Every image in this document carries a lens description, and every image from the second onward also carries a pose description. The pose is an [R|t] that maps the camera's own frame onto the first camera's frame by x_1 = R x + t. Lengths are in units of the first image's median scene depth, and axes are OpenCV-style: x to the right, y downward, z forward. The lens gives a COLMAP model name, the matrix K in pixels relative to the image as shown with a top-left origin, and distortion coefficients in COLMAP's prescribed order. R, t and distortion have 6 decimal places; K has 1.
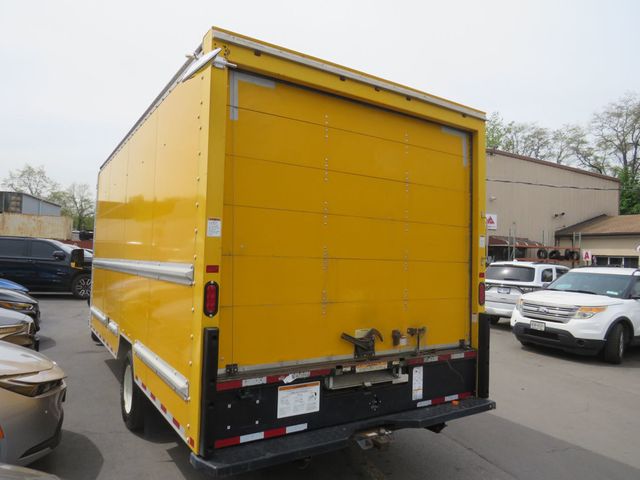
lens RADIAL K [[455.6, 0, 322.2], [0, 455.6, 242.5], [0, 0, 1]] dist [-0.024051, 0.009674]
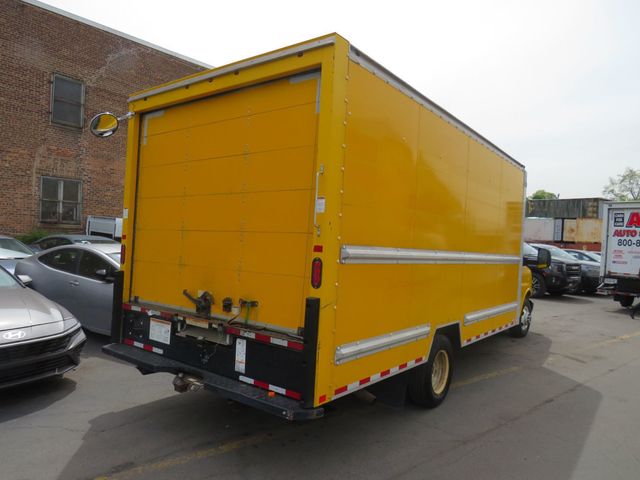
lens RADIAL K [[455.6, 0, 306.0], [0, 455.6, 241.3], [0, 0, 1]] dist [-0.024051, 0.009674]
pose [[0.322083, -0.020024, -0.946500, 1.197182], [0.002597, 0.999791, -0.020268, 0.083127], [0.946708, 0.004070, 0.322068, 0.819371]]
